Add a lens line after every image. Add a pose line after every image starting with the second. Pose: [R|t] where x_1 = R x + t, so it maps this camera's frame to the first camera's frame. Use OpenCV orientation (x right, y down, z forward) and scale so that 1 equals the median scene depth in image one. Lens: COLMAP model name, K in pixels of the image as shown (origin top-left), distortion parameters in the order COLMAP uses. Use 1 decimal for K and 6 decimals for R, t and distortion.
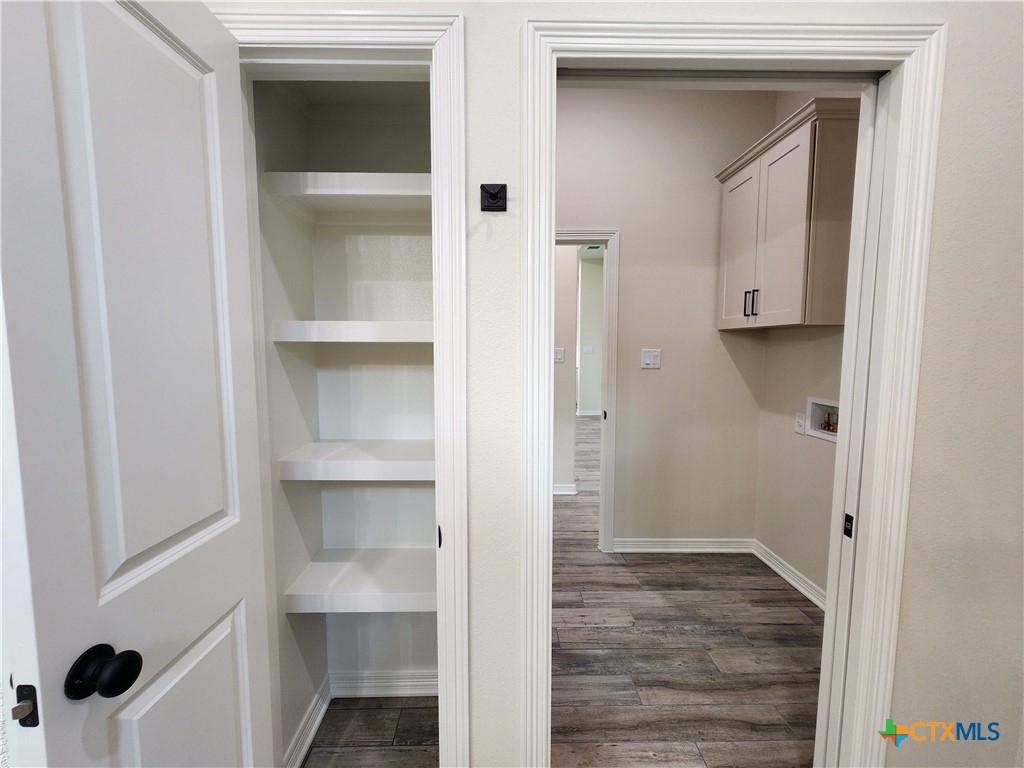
lens RADIAL K [[418.3, 0, 505.5], [0, 418.3, 381.0], [0, 0, 1]] dist [0.004159, -0.002267]
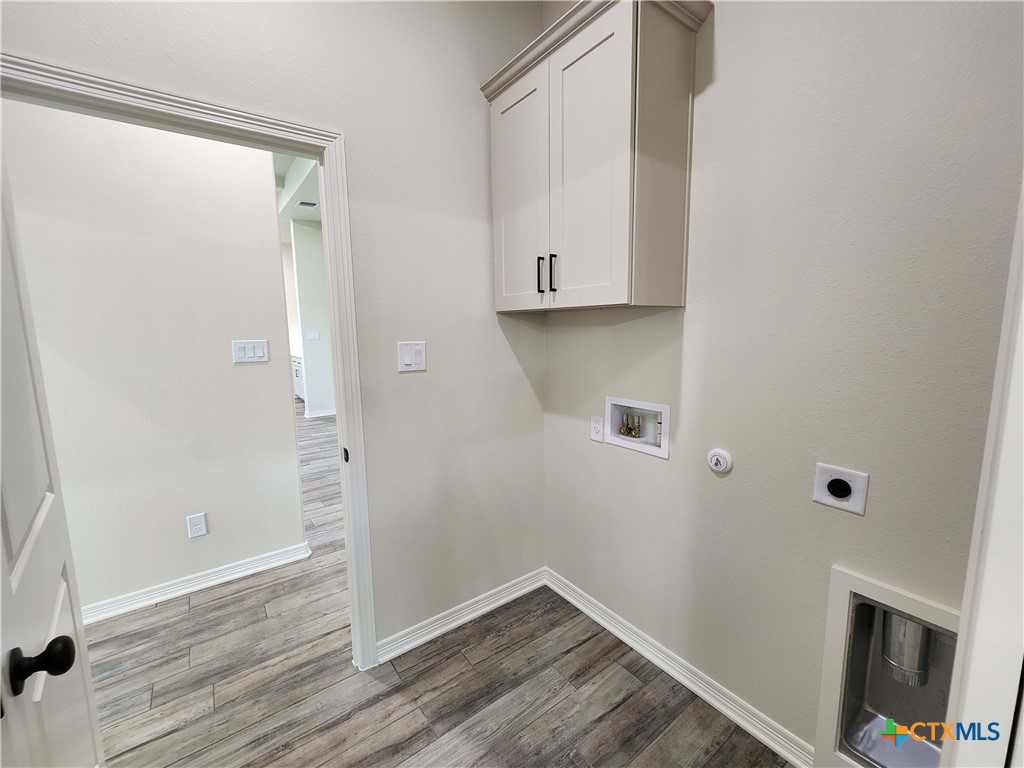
lens RADIAL K [[418.3, 0, 505.5], [0, 418.3, 381.0], [0, 0, 1]] dist [0.004159, -0.002267]
pose [[0.814719, -0.088801, 0.573016, 0.095387], [0.064139, 0.995941, 0.063149, -0.048104], [-0.576298, -0.014696, 0.817107, 0.402647]]
